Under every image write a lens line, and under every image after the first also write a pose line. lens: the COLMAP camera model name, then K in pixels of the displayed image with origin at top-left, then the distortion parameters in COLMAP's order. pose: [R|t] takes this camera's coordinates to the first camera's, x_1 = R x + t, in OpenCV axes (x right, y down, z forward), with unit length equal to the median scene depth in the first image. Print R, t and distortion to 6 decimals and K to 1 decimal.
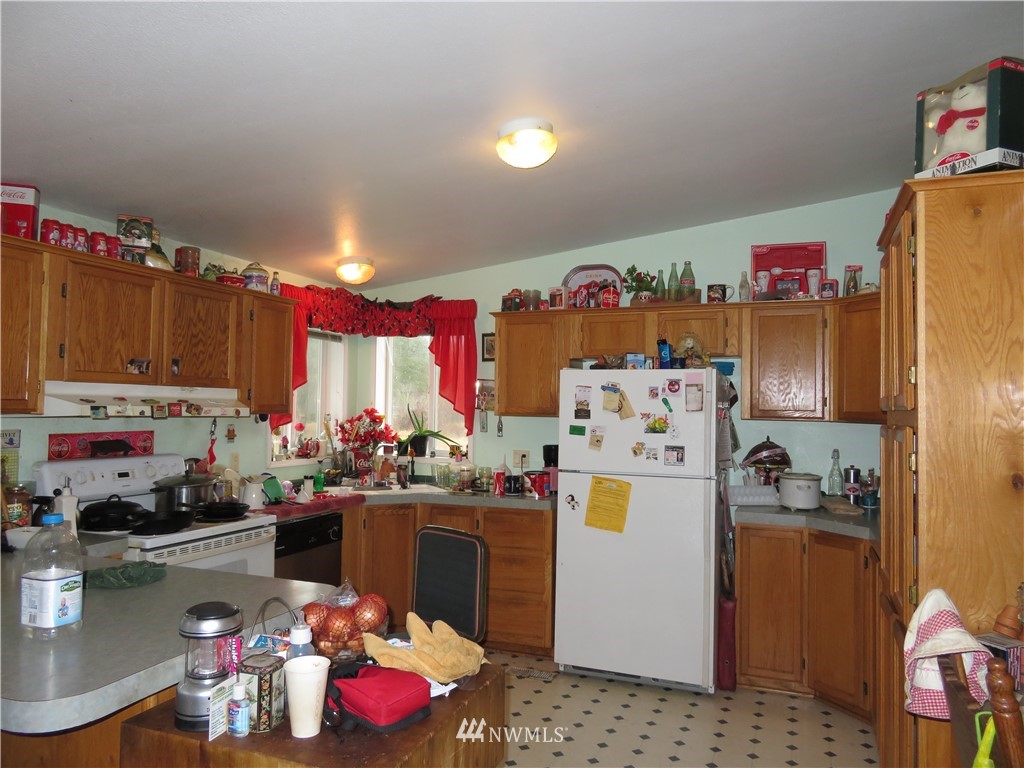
lens RADIAL K [[749.5, 0, 511.8], [0, 749.5, 384.3], [0, 0, 1]] dist [0.000818, 0.000797]
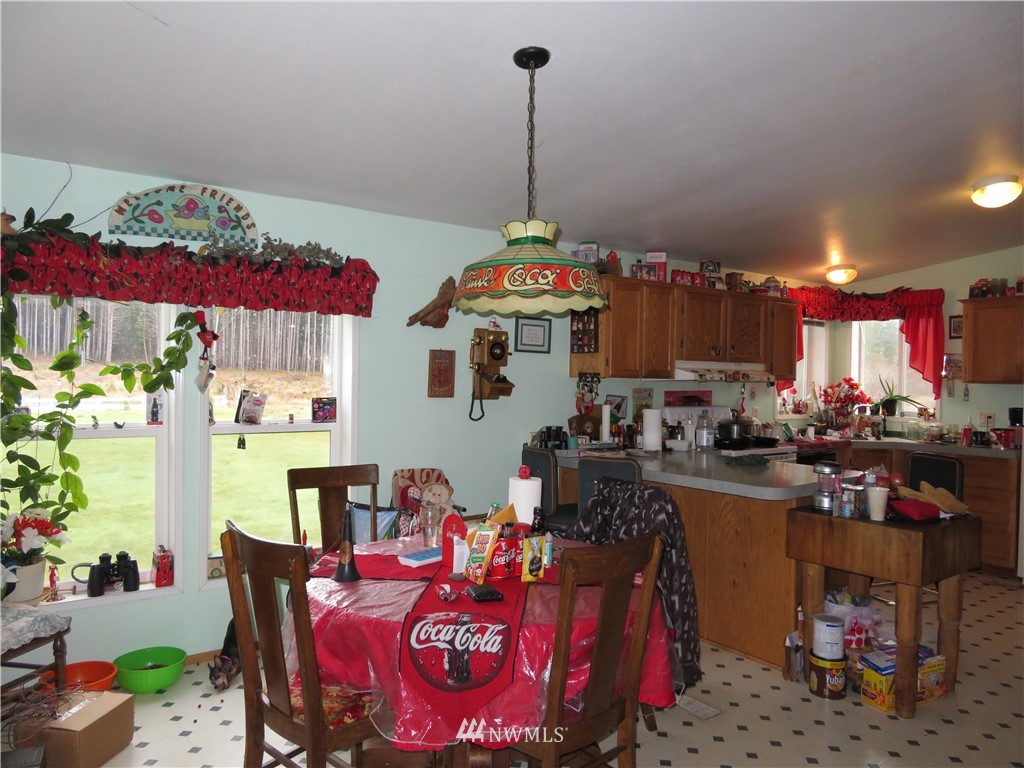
lens RADIAL K [[749.5, 0, 509.8], [0, 749.5, 383.8], [0, 0, 1]] dist [0.000818, 0.000797]
pose [[0.853790, 0.005502, -0.520589, -0.015840], [0.013153, 0.999397, 0.032132, -0.006833], [0.520452, -0.034281, 0.853202, -0.446227]]
